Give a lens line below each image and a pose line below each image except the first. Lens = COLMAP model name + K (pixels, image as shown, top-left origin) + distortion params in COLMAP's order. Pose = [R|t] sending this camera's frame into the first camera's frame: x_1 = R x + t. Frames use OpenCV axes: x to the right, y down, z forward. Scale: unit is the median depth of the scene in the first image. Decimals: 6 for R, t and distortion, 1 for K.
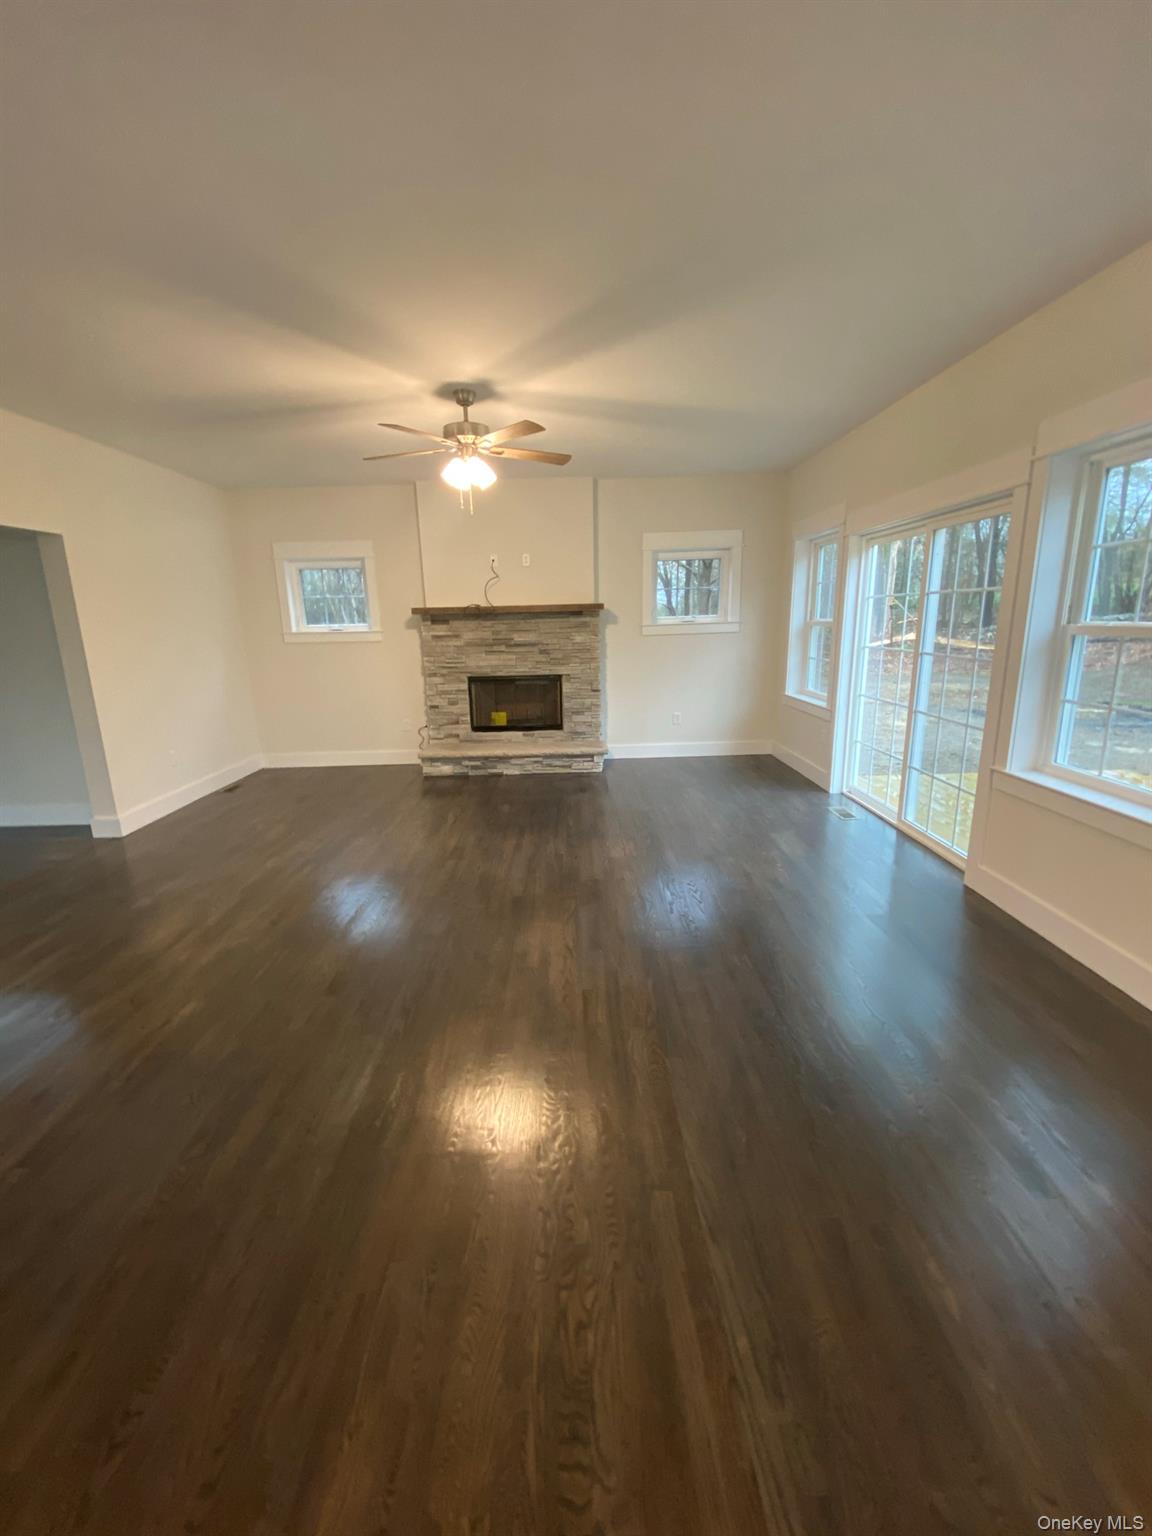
lens RADIAL K [[619.8, 0, 575.5], [0, 619.8, 776.9], [0, 0, 1]] dist [0.026943, -0.000057]
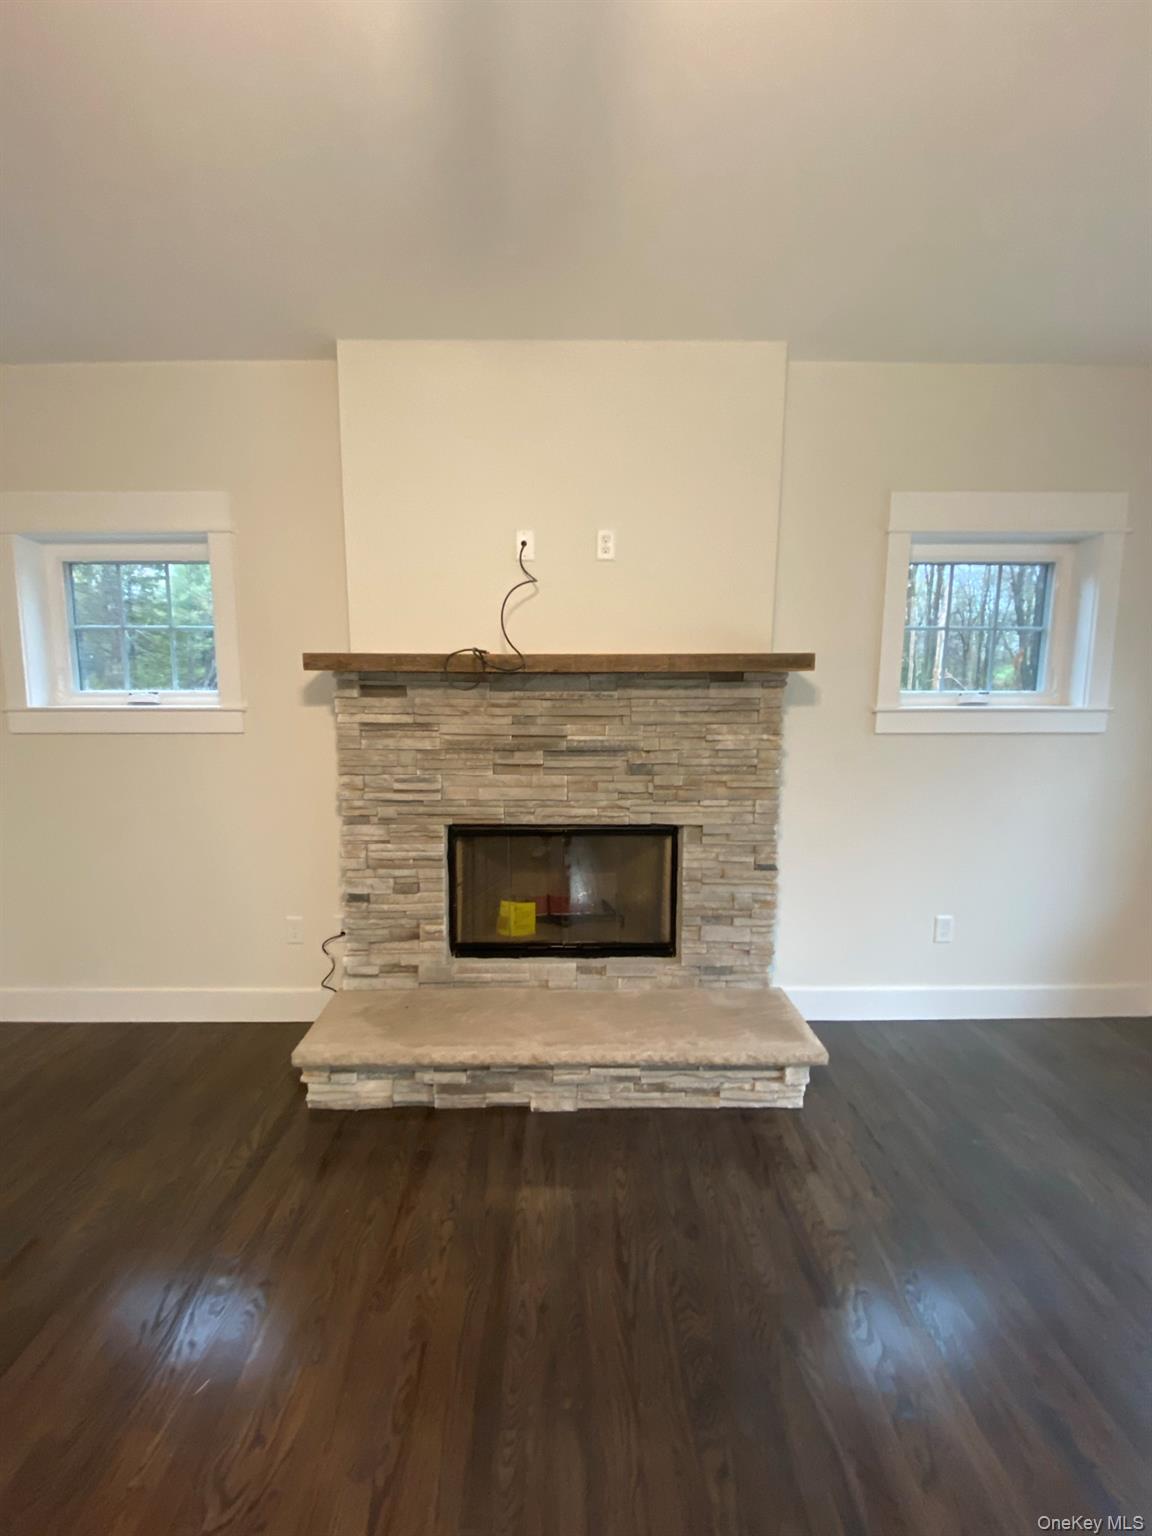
lens RADIAL K [[620.9, 0, 570.8], [0, 620.9, 761.8], [0, 0, 1]] dist [0.027661, -0.023668]
pose [[0.999660, 0.025844, -0.003598, -0.093905], [-0.026093, 0.990907, -0.131991, -0.151927], [0.000154, 0.132040, 0.991244, 0.600728]]
